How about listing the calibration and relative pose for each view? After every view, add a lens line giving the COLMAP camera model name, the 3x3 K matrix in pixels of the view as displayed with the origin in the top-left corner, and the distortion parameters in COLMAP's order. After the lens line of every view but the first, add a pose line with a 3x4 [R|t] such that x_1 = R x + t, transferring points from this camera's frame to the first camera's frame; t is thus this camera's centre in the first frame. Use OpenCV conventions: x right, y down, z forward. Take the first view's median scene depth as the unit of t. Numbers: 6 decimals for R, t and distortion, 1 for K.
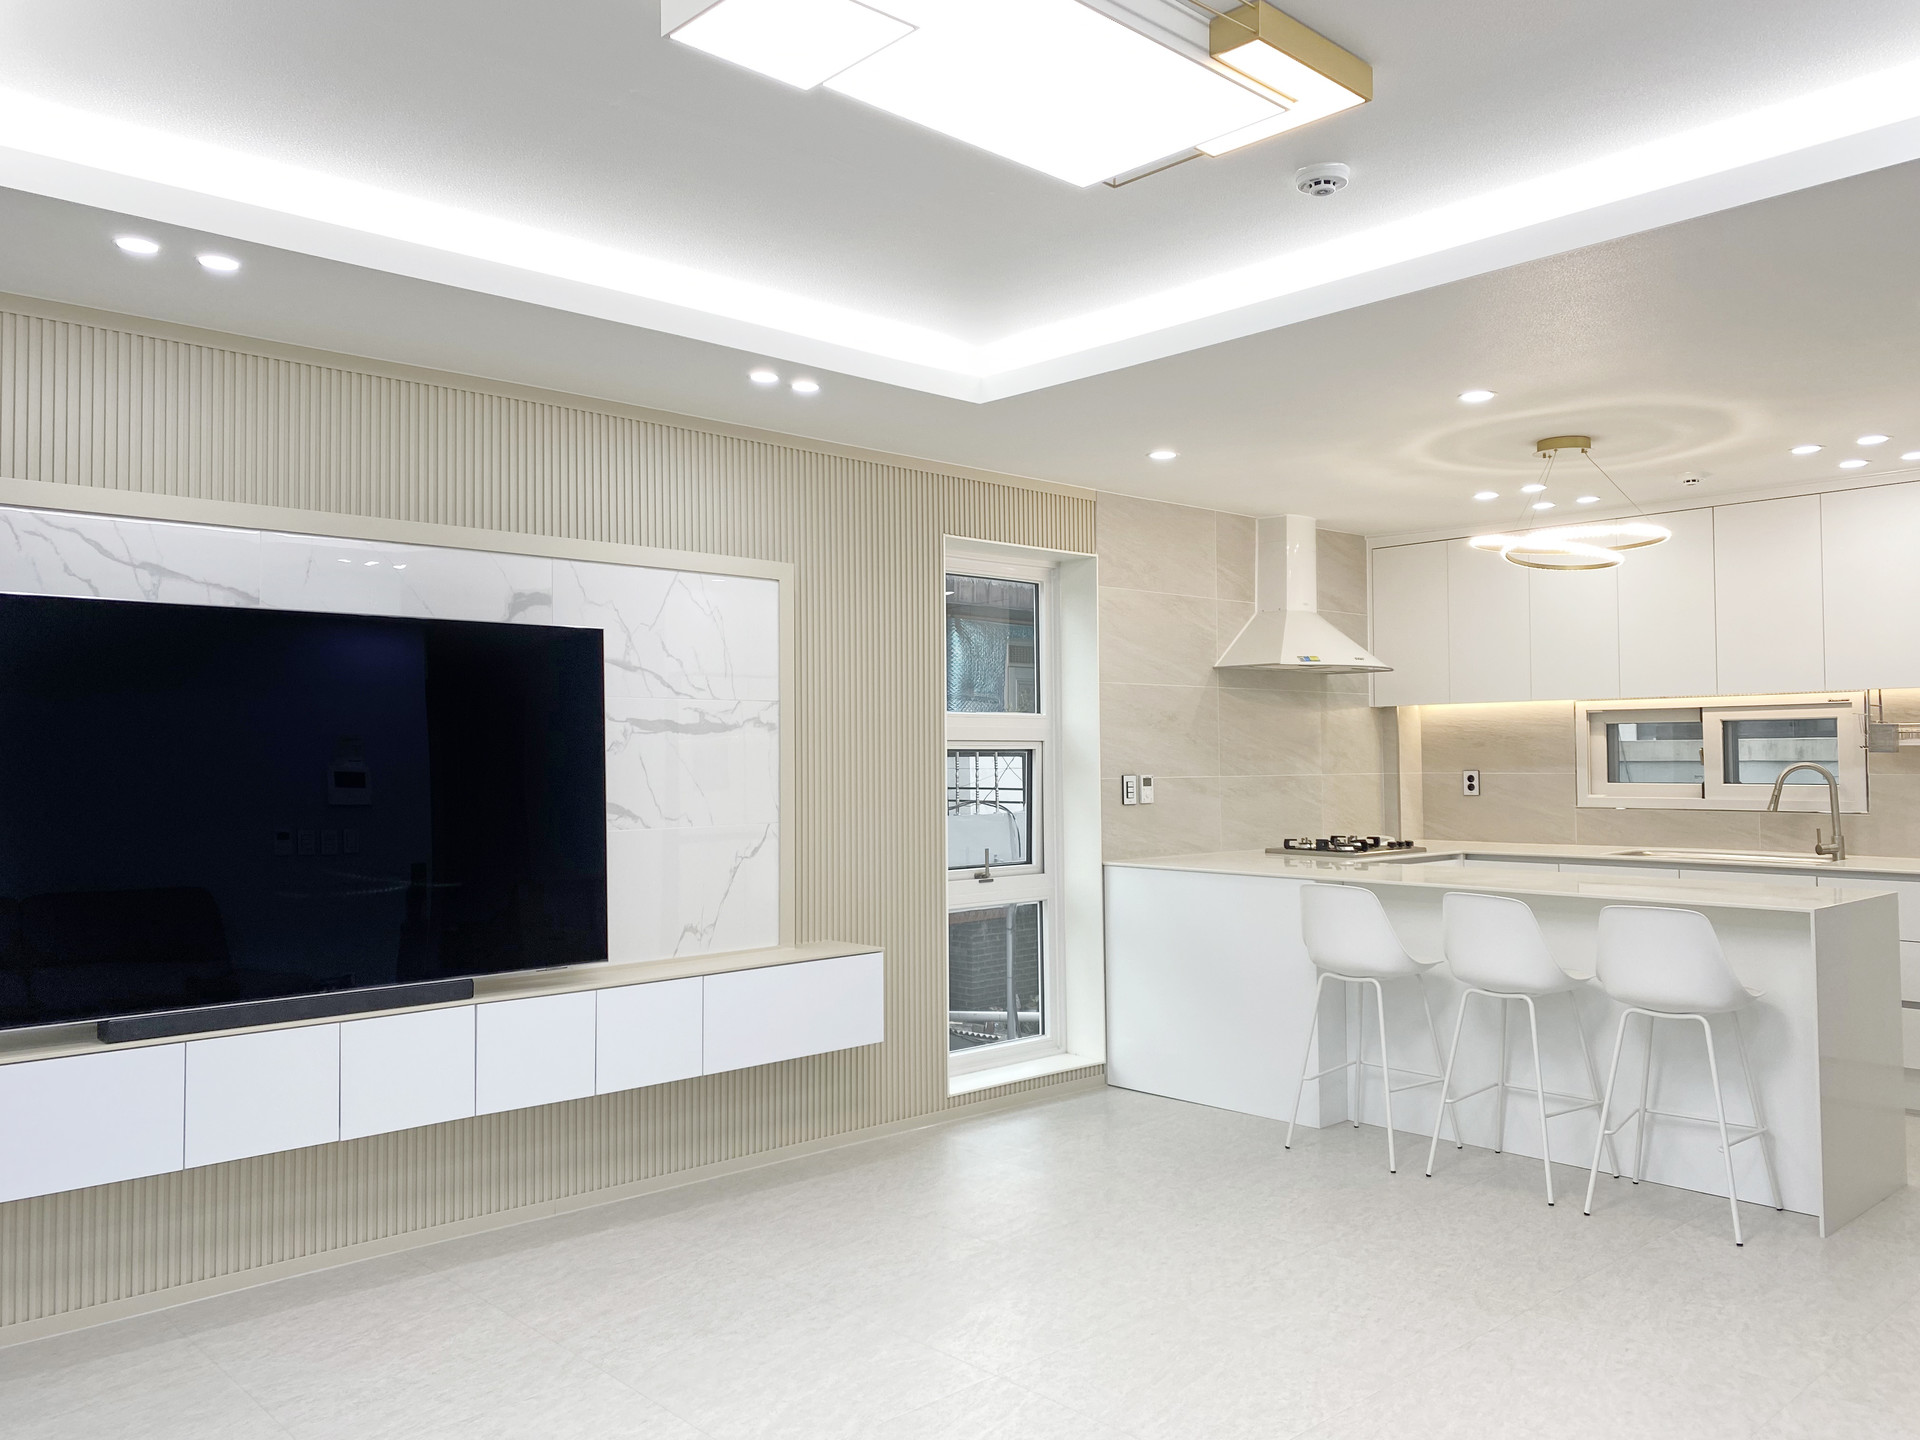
lens RADIAL K [[1451.5, 0, 948.1], [0, 1451.5, 690.9], [0, 0, 1]] dist [0.046605, -0.068401]
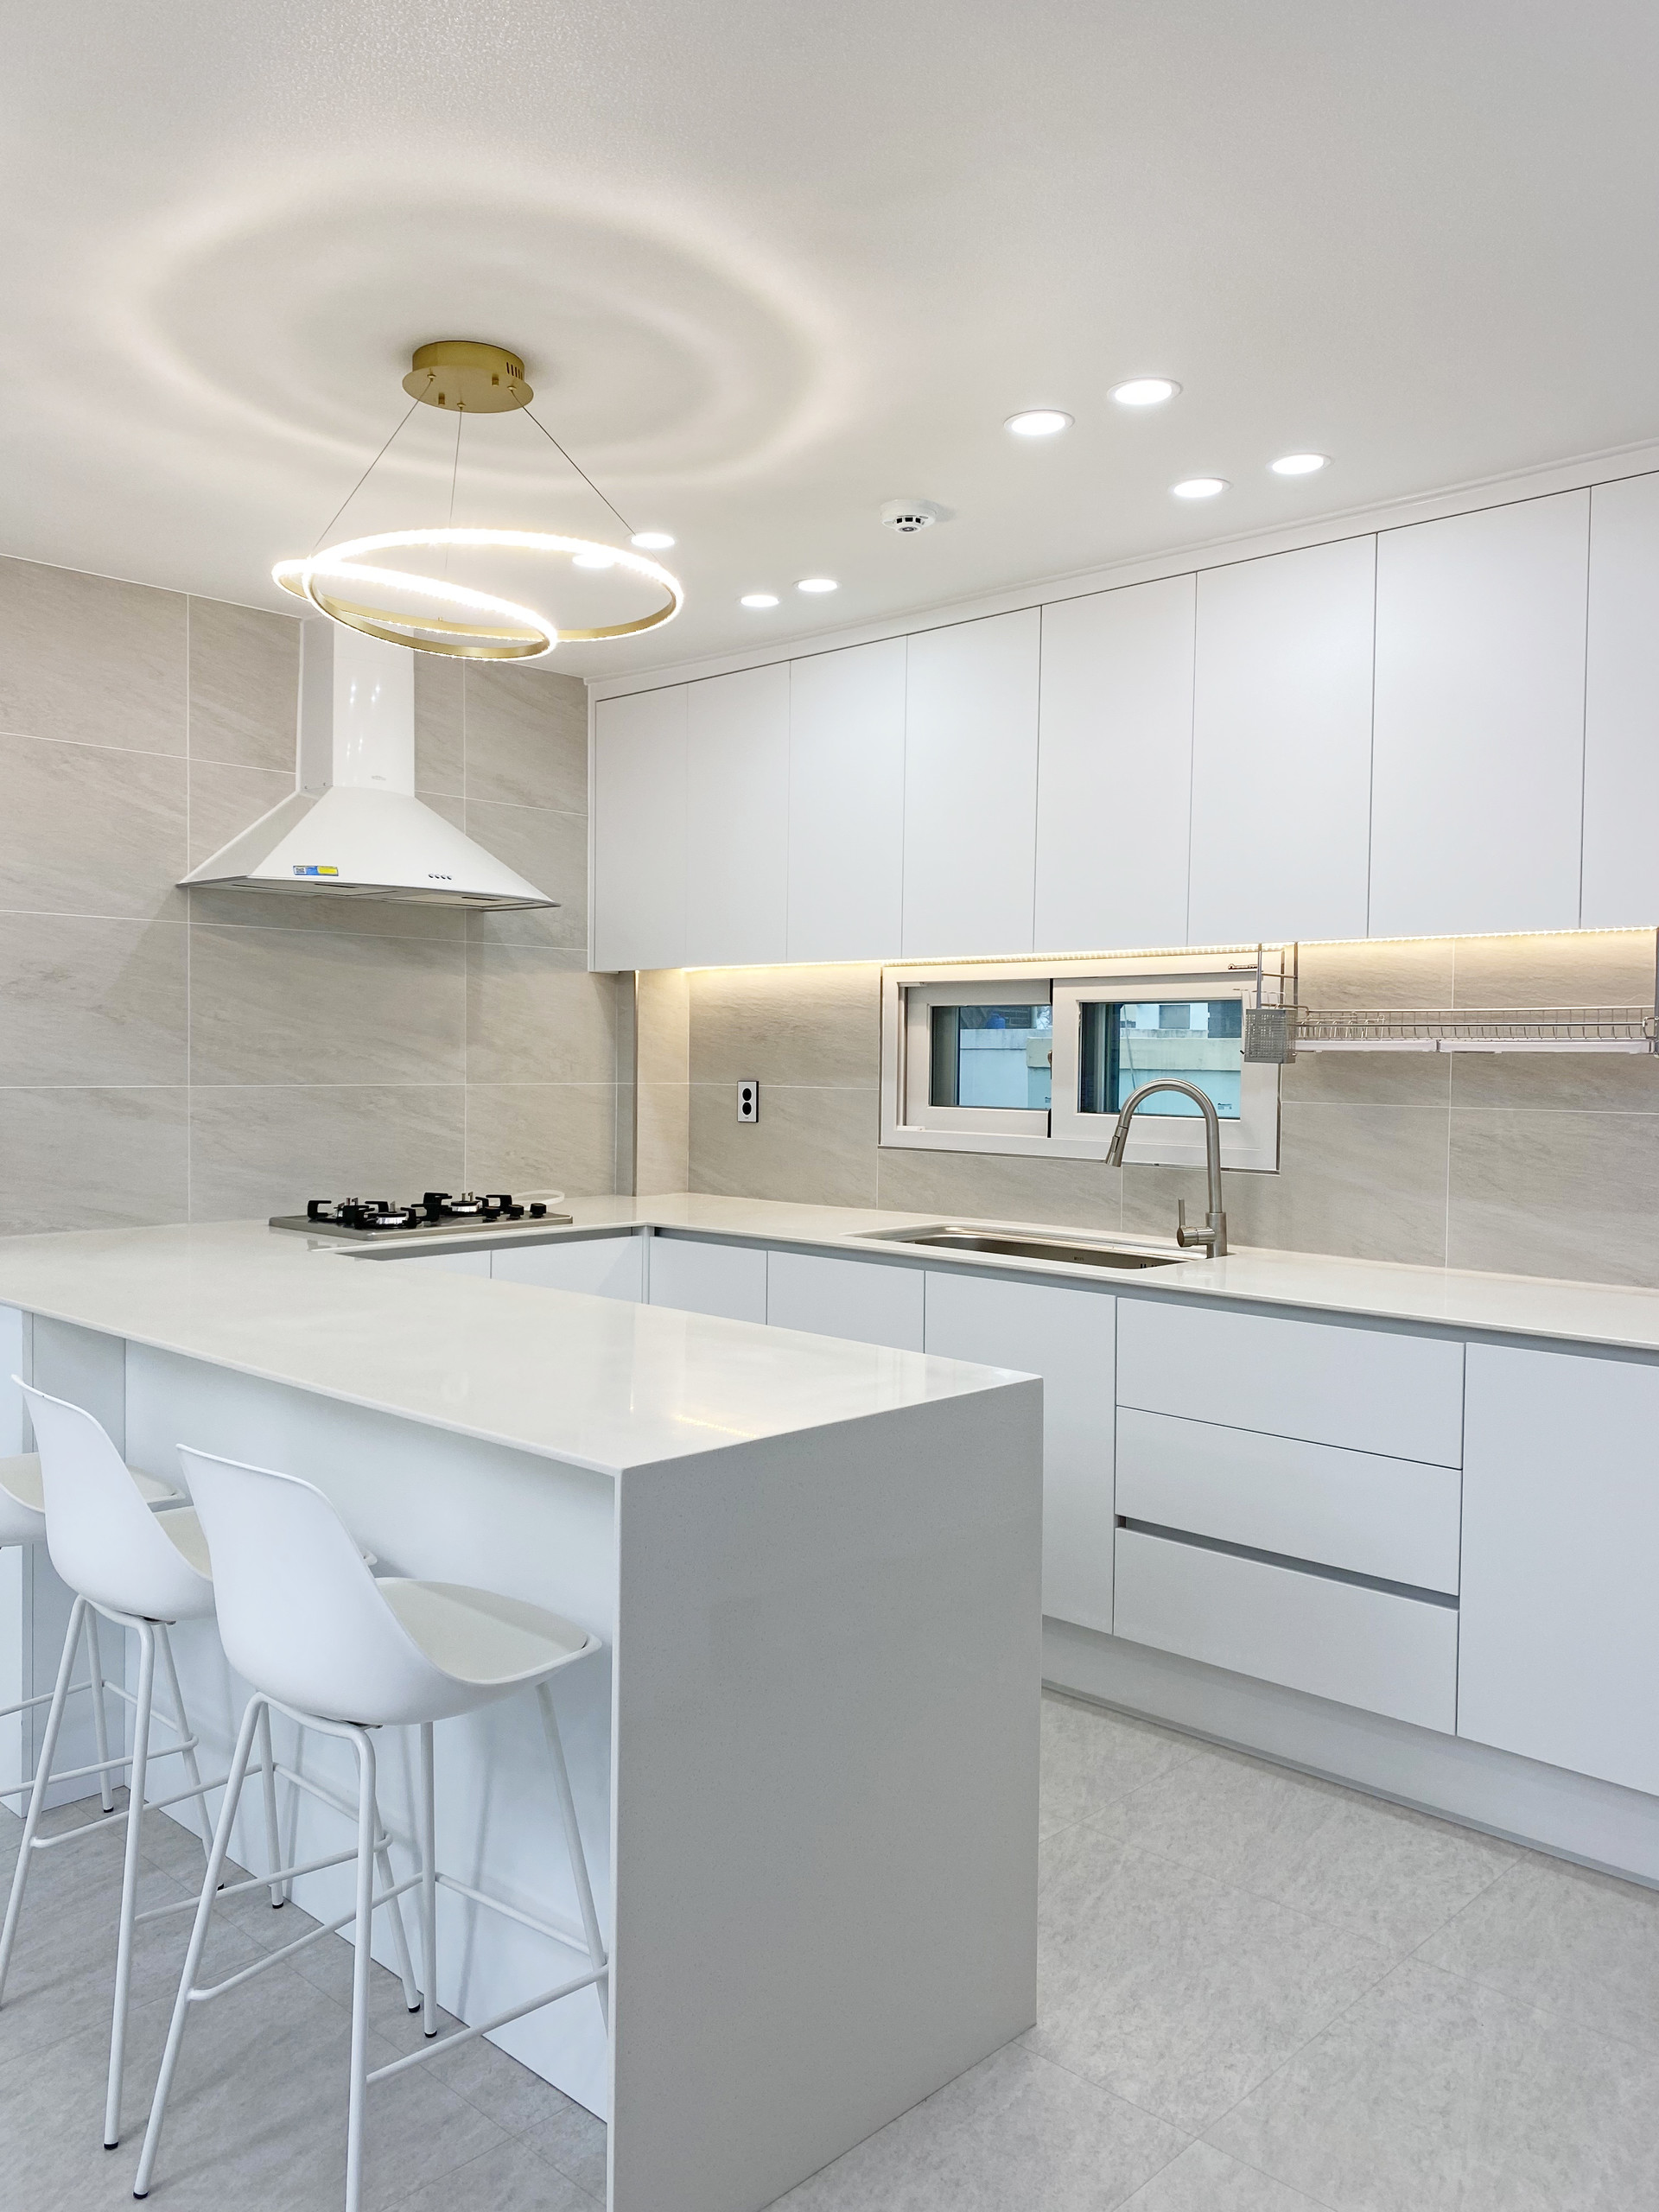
lens RADIAL K [[1672.3, 0, 806.4], [0, 1672.3, 1105.0], [0, 0, 1]] dist [0.046605, -0.068401]
pose [[0.997285, 0.015077, 0.072072, 0.396252], [-0.020707, 0.996737, 0.078016, 0.012357], [-0.070660, -0.079297, 0.994344, 0.375750]]
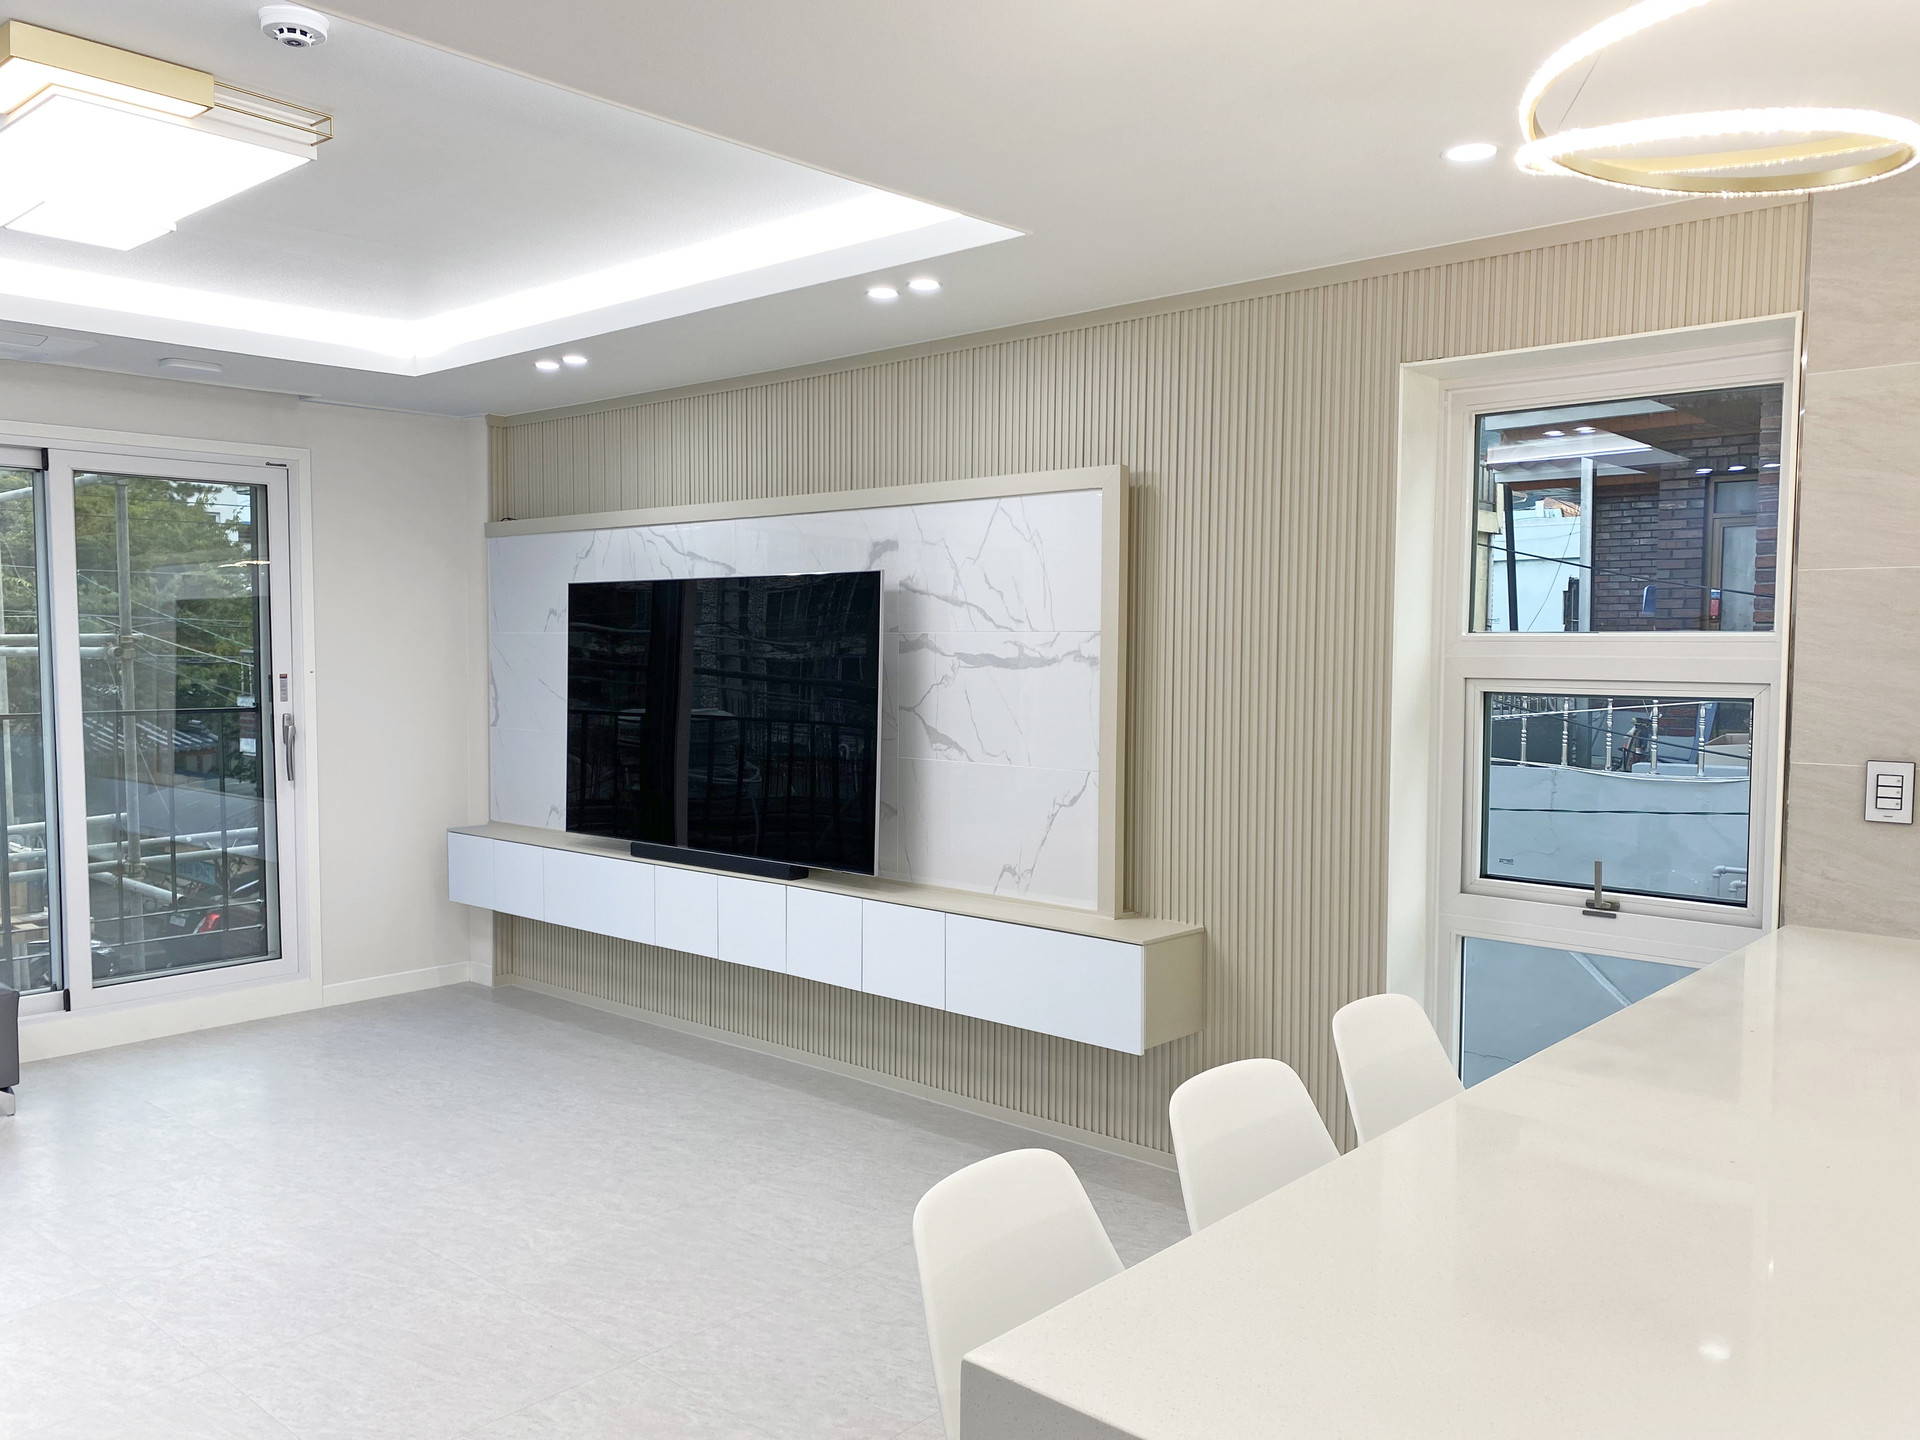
lens RADIAL K [[1469.5, 0, 960.0], [0, 1469.5, 720.0], [0, 0, 1]] dist [0.075244, -0.141661]
pose [[0.104395, 0.054952, -0.993017, 0.575694], [0.036555, 0.997586, 0.059048, 0.003765], [0.993864, -0.042464, 0.102134, 0.638641]]
